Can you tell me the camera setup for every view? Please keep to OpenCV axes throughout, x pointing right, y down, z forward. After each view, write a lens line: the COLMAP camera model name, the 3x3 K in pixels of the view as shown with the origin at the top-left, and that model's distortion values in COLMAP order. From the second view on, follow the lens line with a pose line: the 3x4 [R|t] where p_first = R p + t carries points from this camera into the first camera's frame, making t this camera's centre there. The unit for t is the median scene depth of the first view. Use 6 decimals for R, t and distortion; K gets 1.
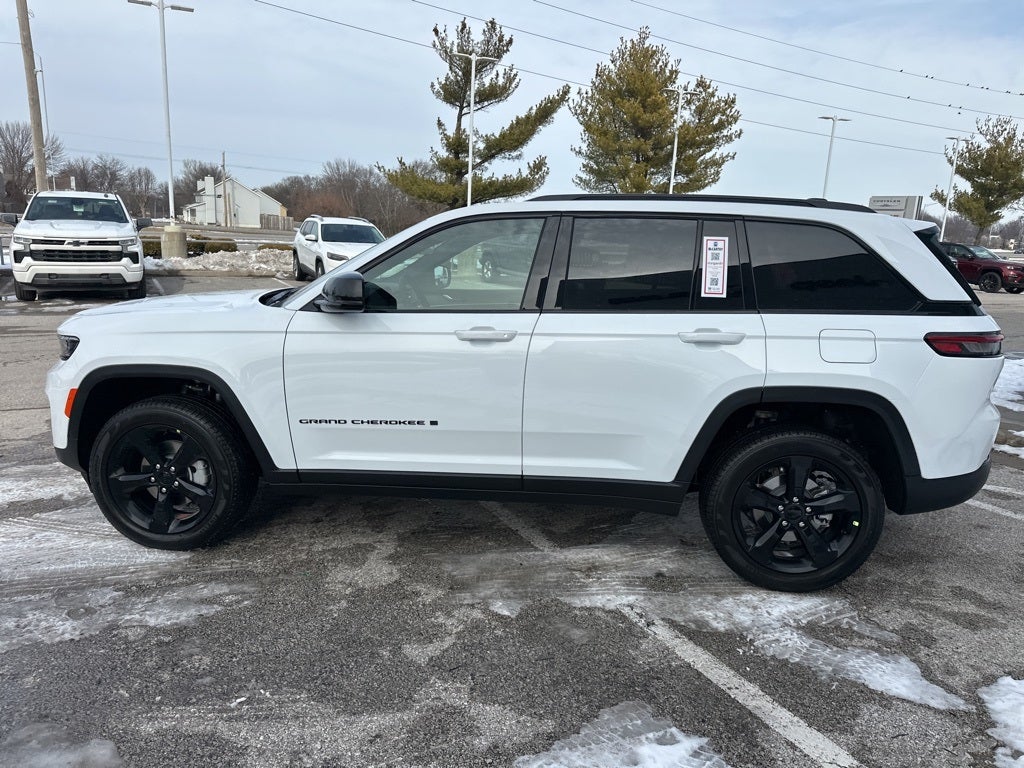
lens RADIAL K [[722.5, 0, 511.1], [0, 722.5, 373.3], [0, 0, 1]] dist [0.039277, -0.043402]
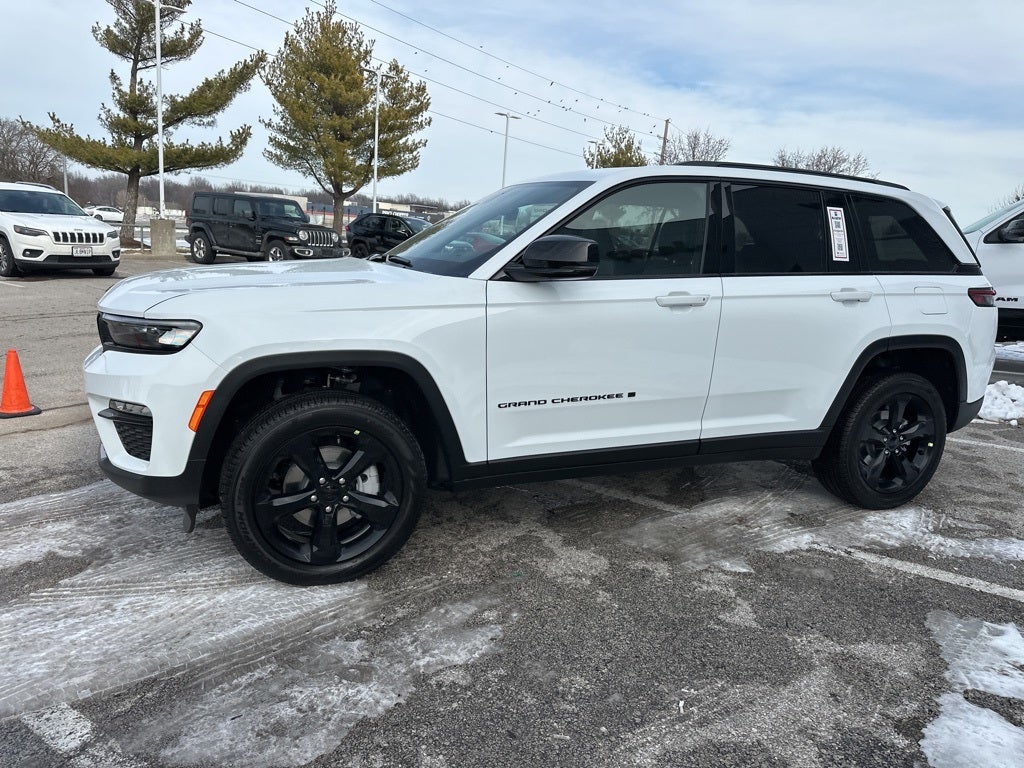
lens RADIAL K [[722.5, 0, 512.9], [0, 722.5, 380.0], [0, 0, 1]] dist [0.039277, -0.043402]
pose [[0.886333, -0.076237, 0.456728, -0.679493], [0.063492, 0.997046, 0.043213, -0.001651], [-0.458674, -0.009302, 0.888556, 0.218460]]
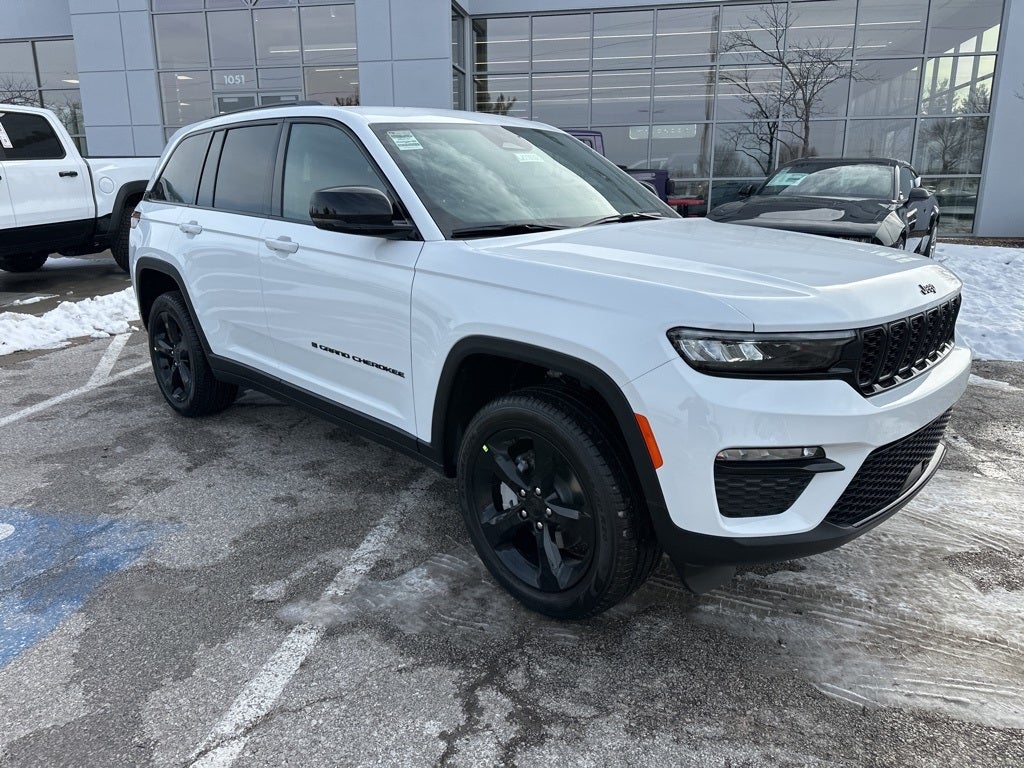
lens RADIAL K [[722.5, 0, 505.3], [0, 722.5, 376.0], [0, 0, 1]] dist [0.039277, -0.043402]
pose [[-0.773567, -0.190329, 0.604458, -0.821280], [0.098032, 0.906410, 0.410865, -0.350443], [-0.626086, 0.377088, -0.682510, 2.024608]]
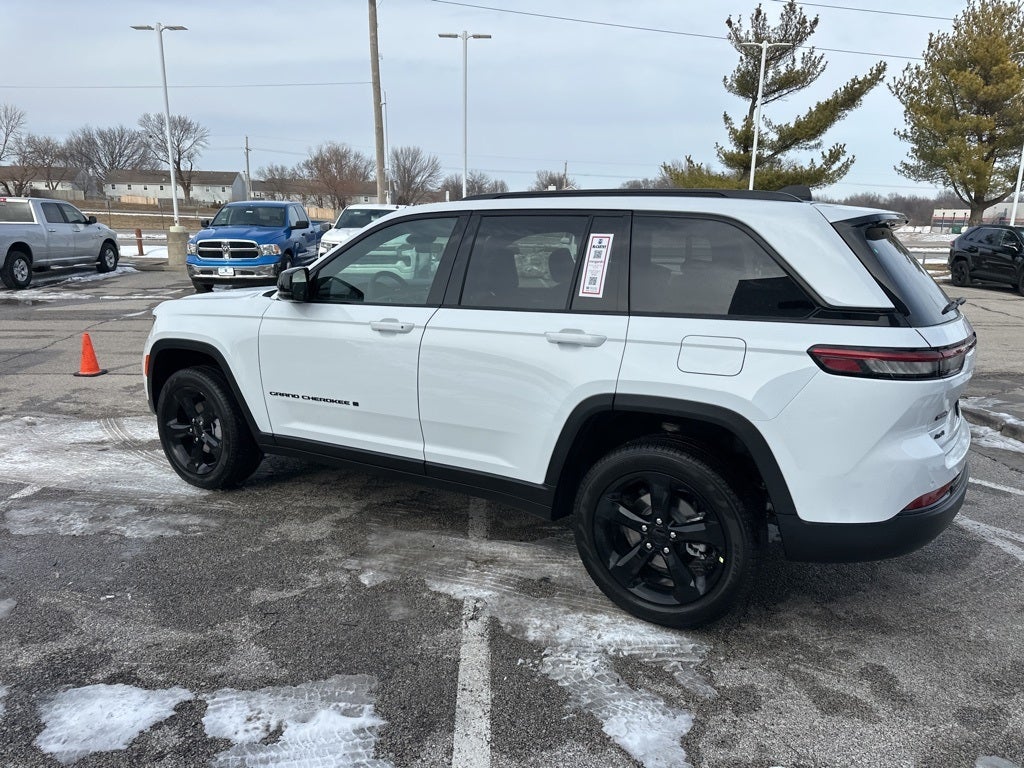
lens RADIAL K [[722.5, 0, 509.3], [0, 722.5, 371.4], [0, 0, 1]] dist [0.039277, -0.043402]
pose [[0.897762, 0.067583, -0.435265, 0.582739], [-0.069184, 0.997529, 0.012187, -0.011326], [0.435013, 0.019172, 0.900220, 0.098700]]
